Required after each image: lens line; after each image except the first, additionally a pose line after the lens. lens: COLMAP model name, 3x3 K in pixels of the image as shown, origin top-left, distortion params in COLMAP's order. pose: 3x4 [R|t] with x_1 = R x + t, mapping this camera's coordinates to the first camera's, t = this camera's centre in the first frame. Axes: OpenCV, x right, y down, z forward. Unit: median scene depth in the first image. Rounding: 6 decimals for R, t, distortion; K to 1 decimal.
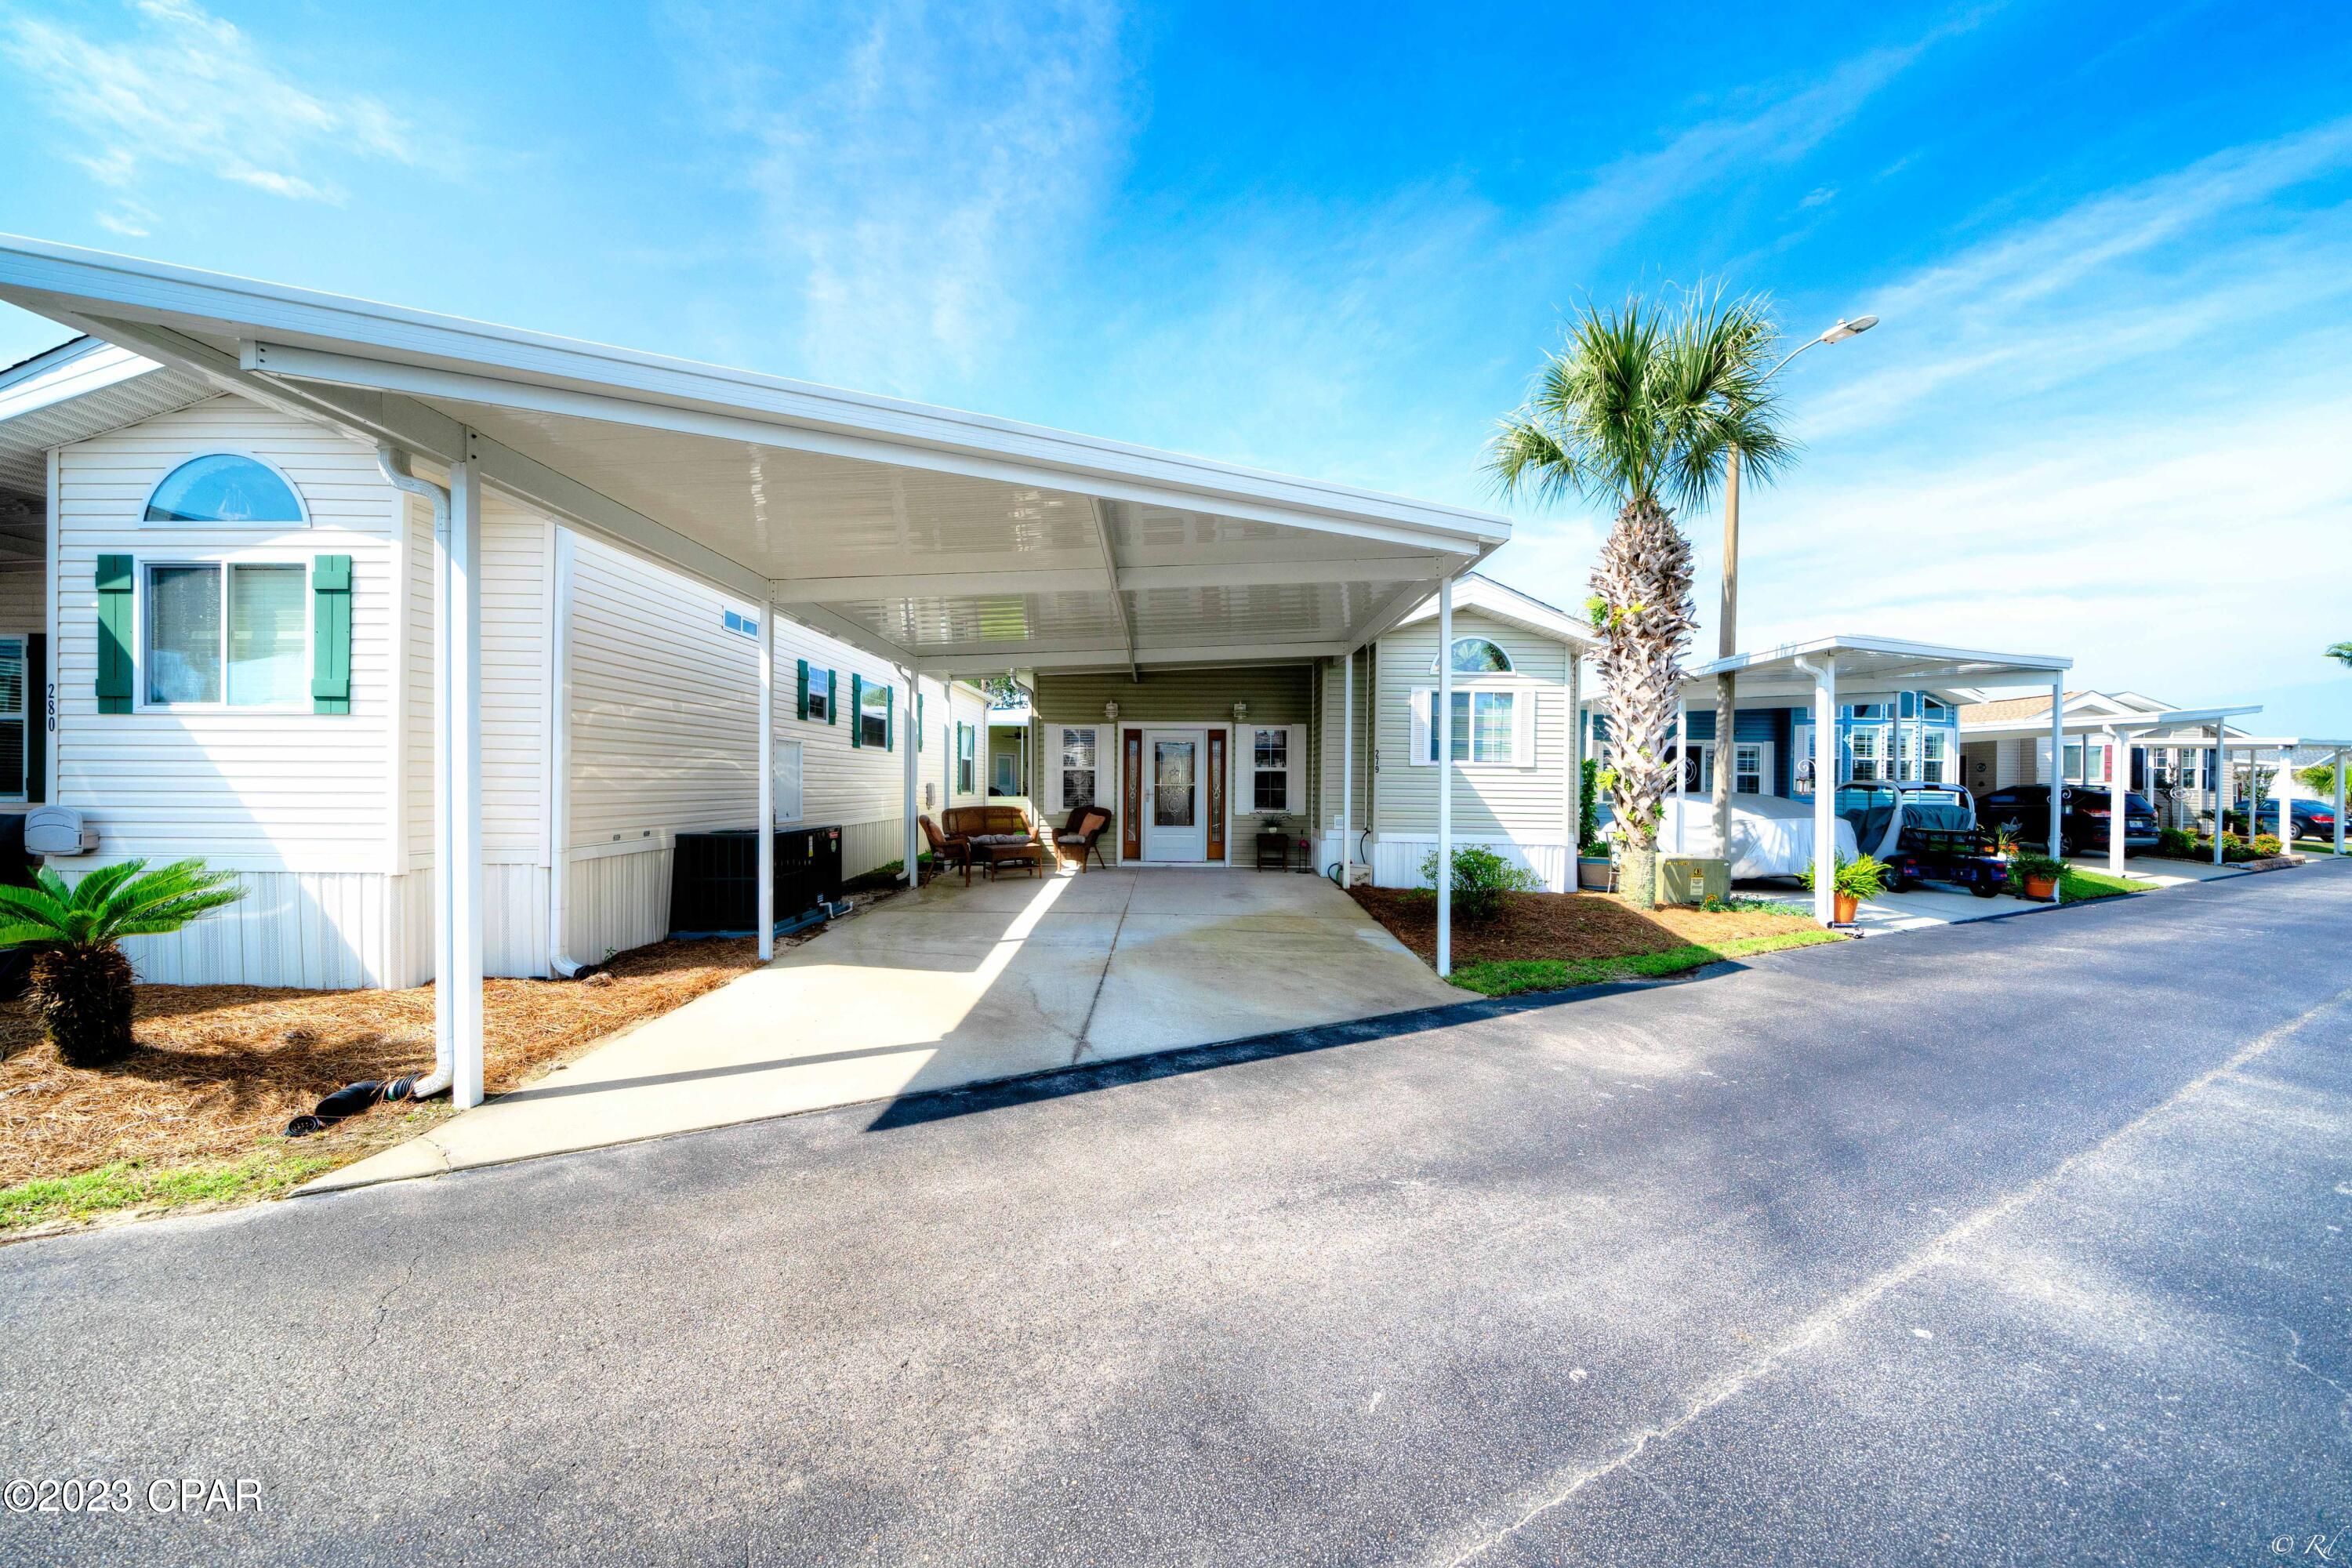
lens RADIAL K [[822.0, 0, 1170.0], [0, 822.0, 787.1], [0, 0, 1]] dist [-0.002049, -0.000559]
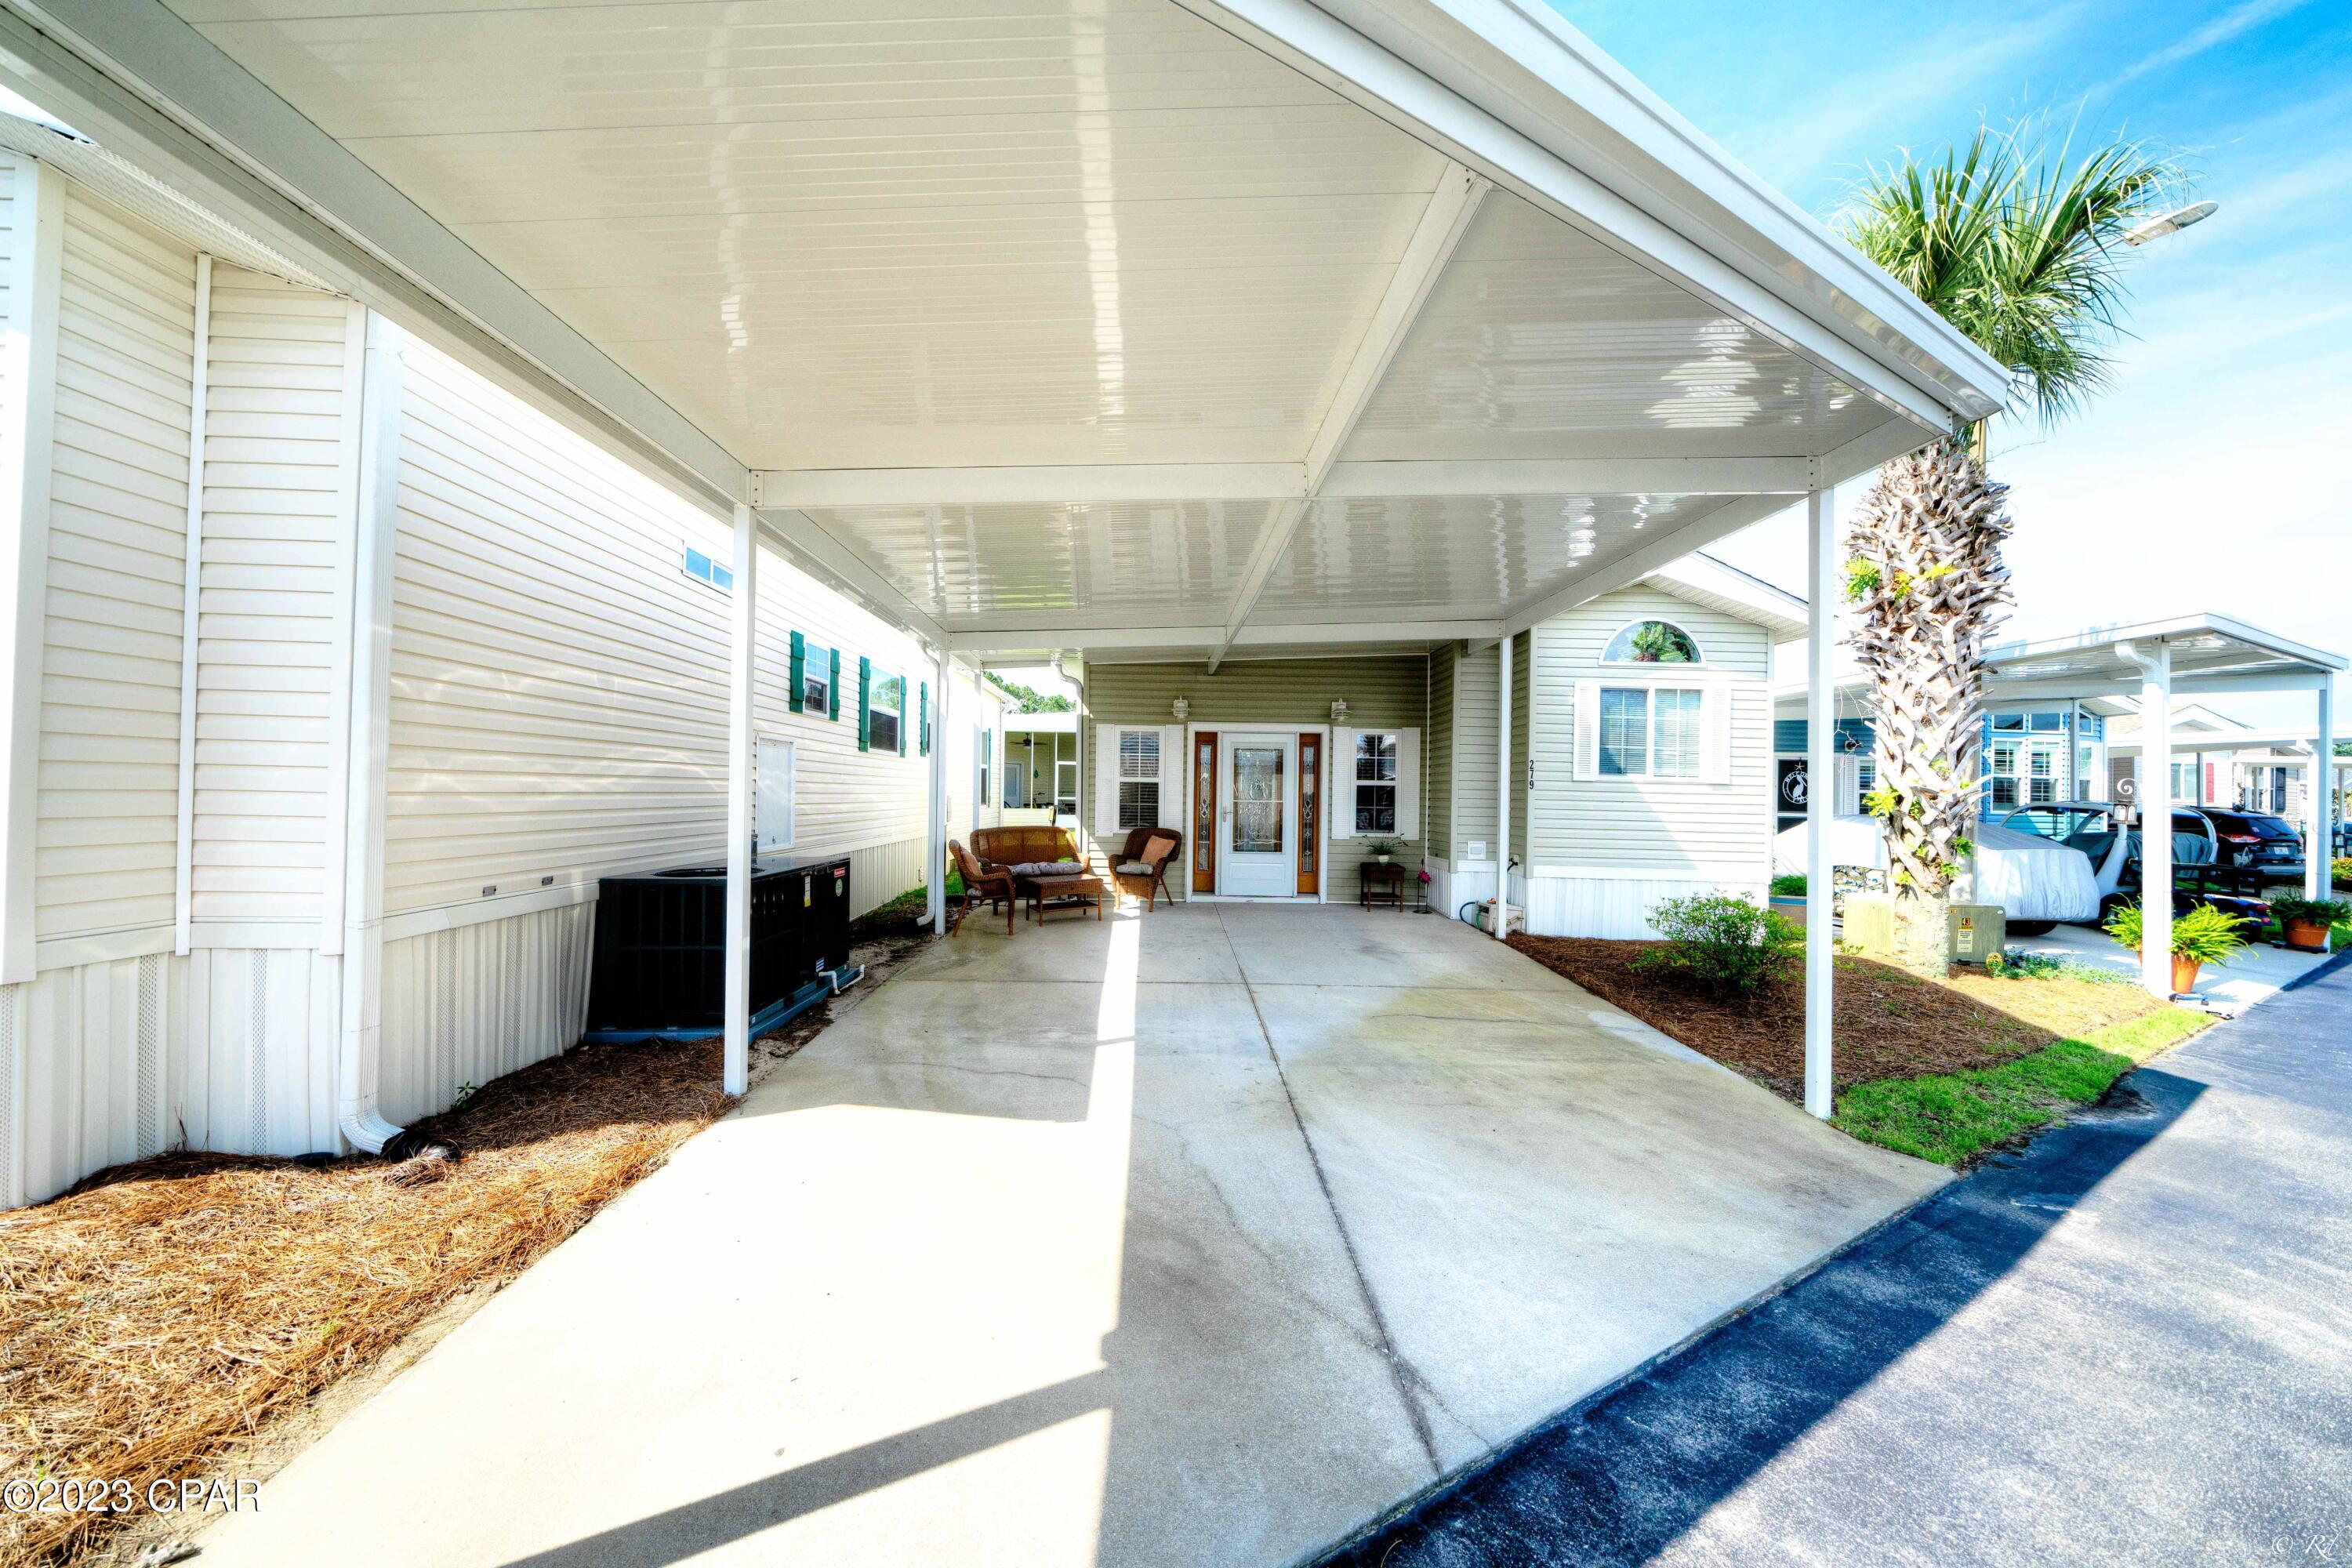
lens RADIAL K [[822.0, 0, 1179.1], [0, 822.0, 783.7], [0, 0, 1]] dist [-0.002049, -0.000559]
pose [[0.999651, 0.008831, 0.024896, -0.129235], [-0.008437, 0.999838, -0.015873, -0.008817], [-0.025032, 0.015658, 0.999564, 0.272155]]
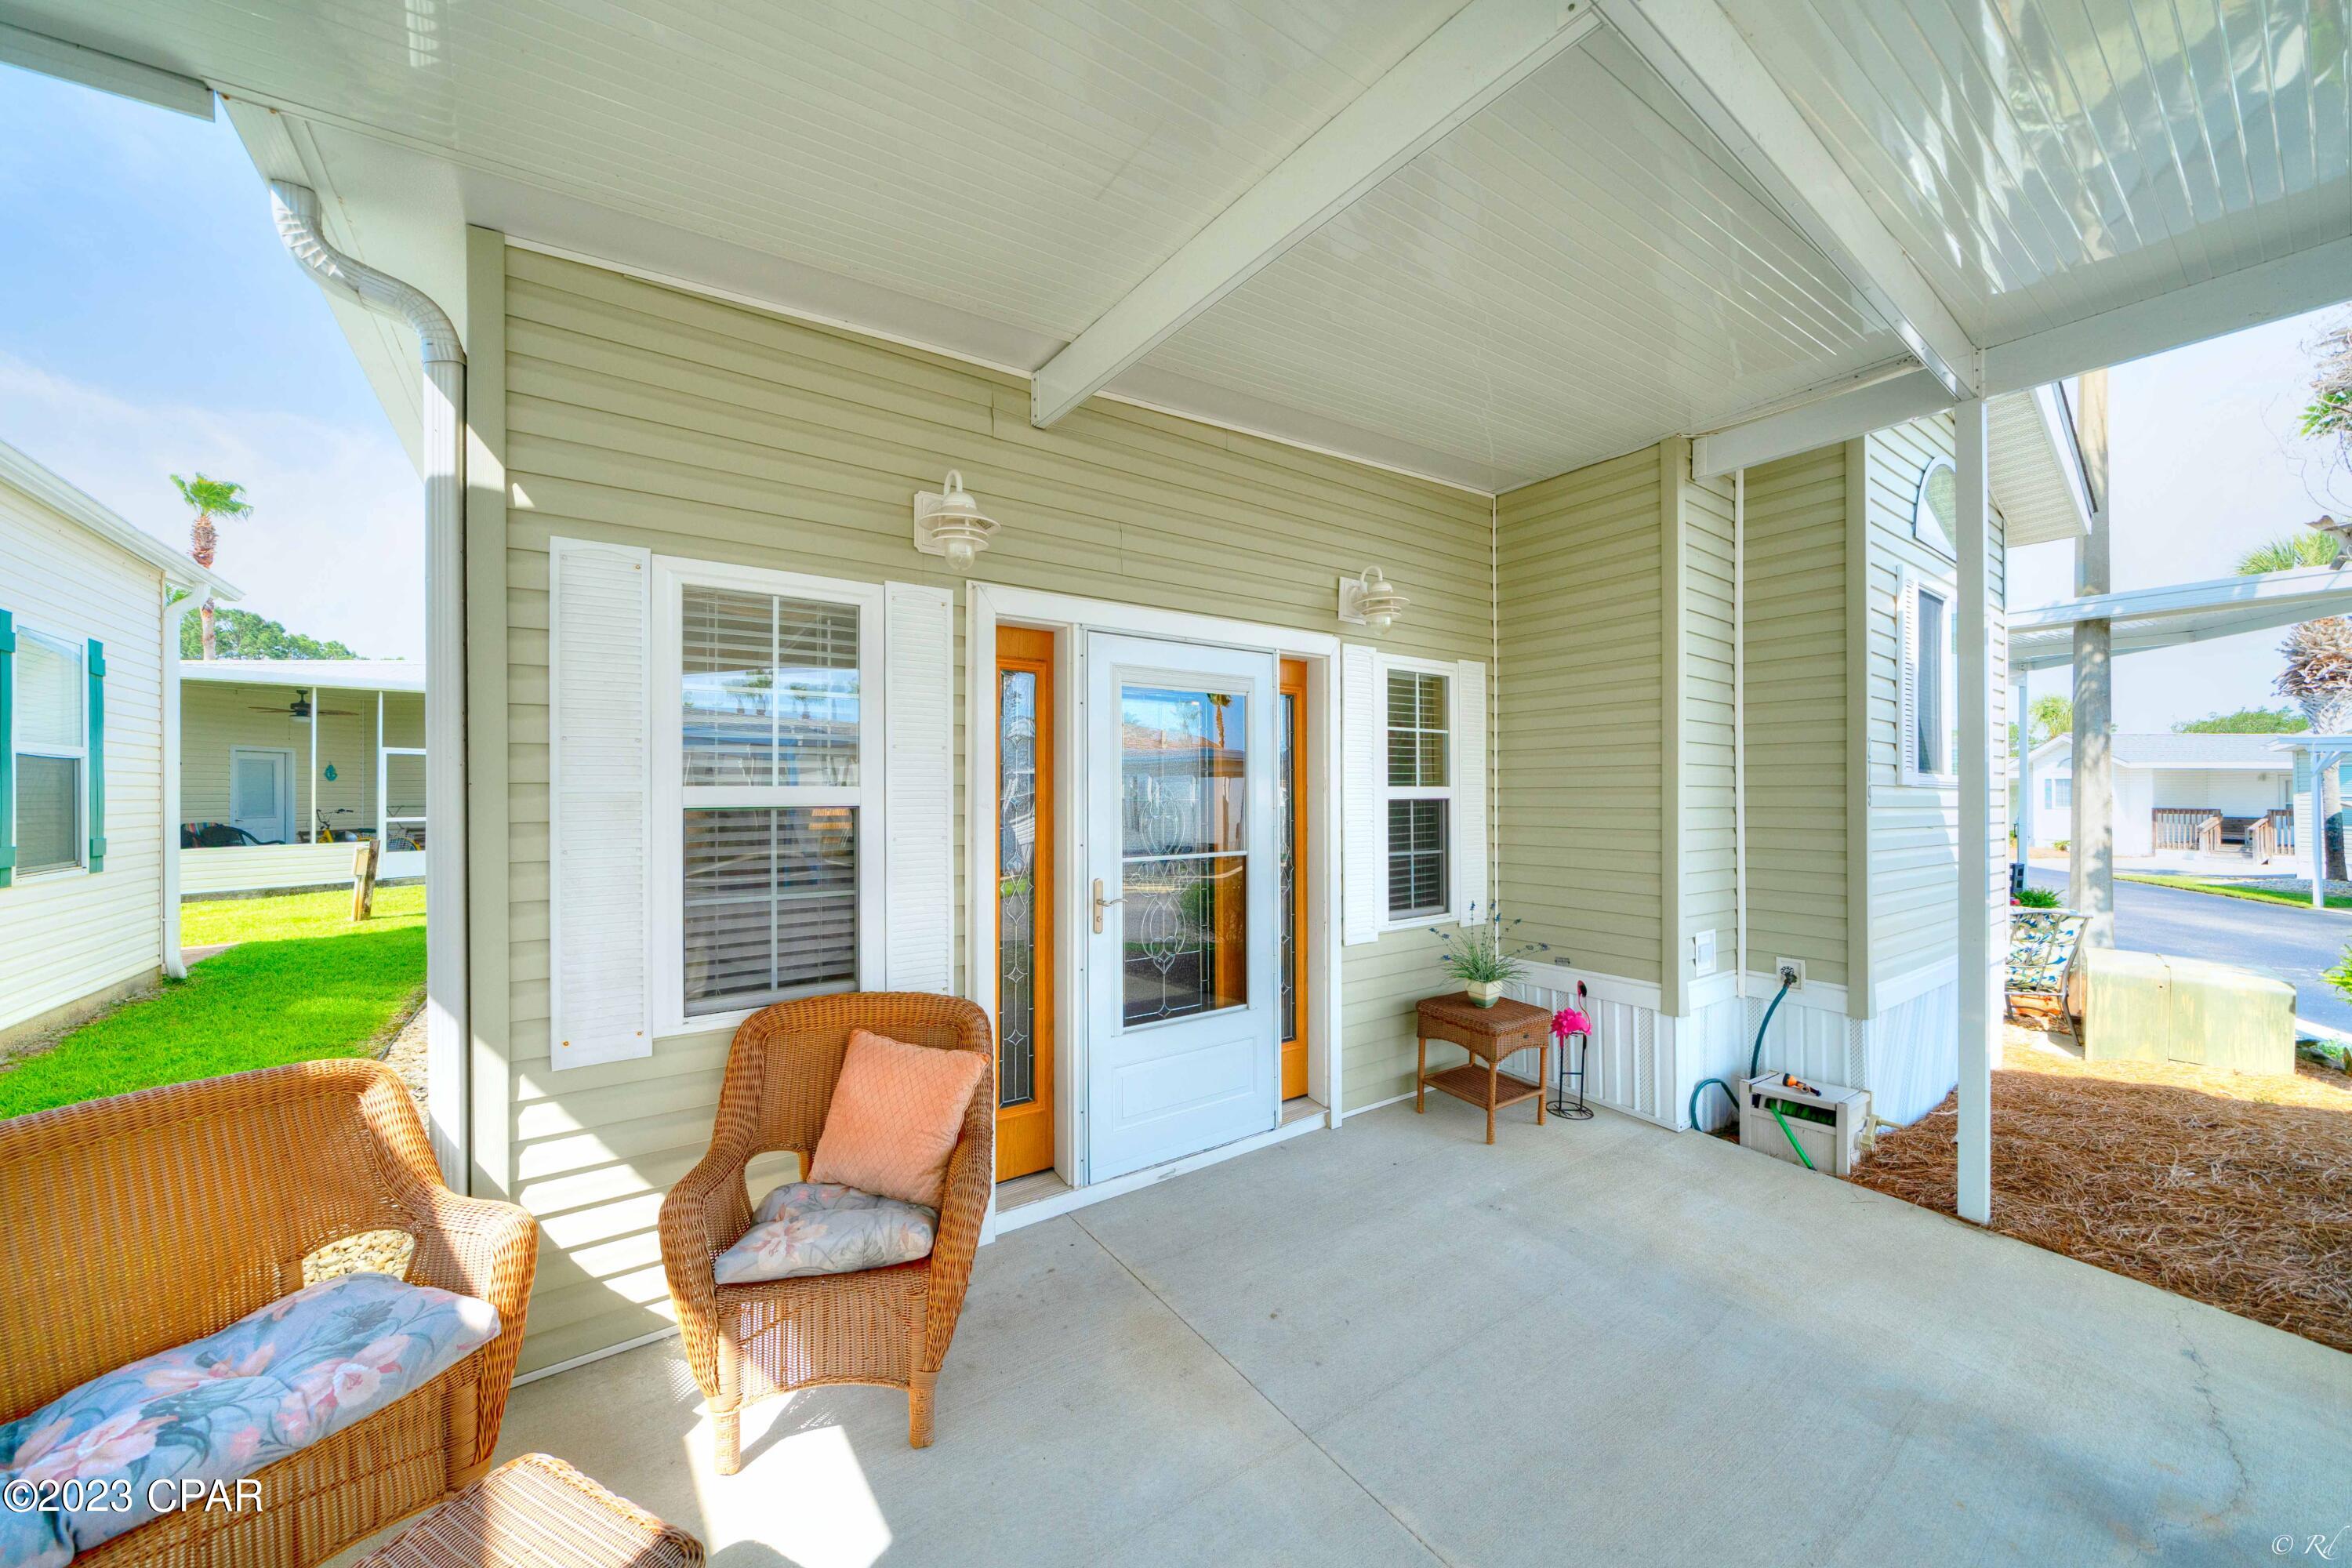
lens RADIAL K [[822.0, 0, 1170.0], [0, 822.0, 785.0], [0, 0, 1]] dist [-0.002049, -0.000559]
pose [[0.807888, -0.002067, 0.589332, -0.211647], [0.010212, 0.999893, -0.010493, -0.031920], [-0.589247, 0.014496, 0.807823, 1.111911]]
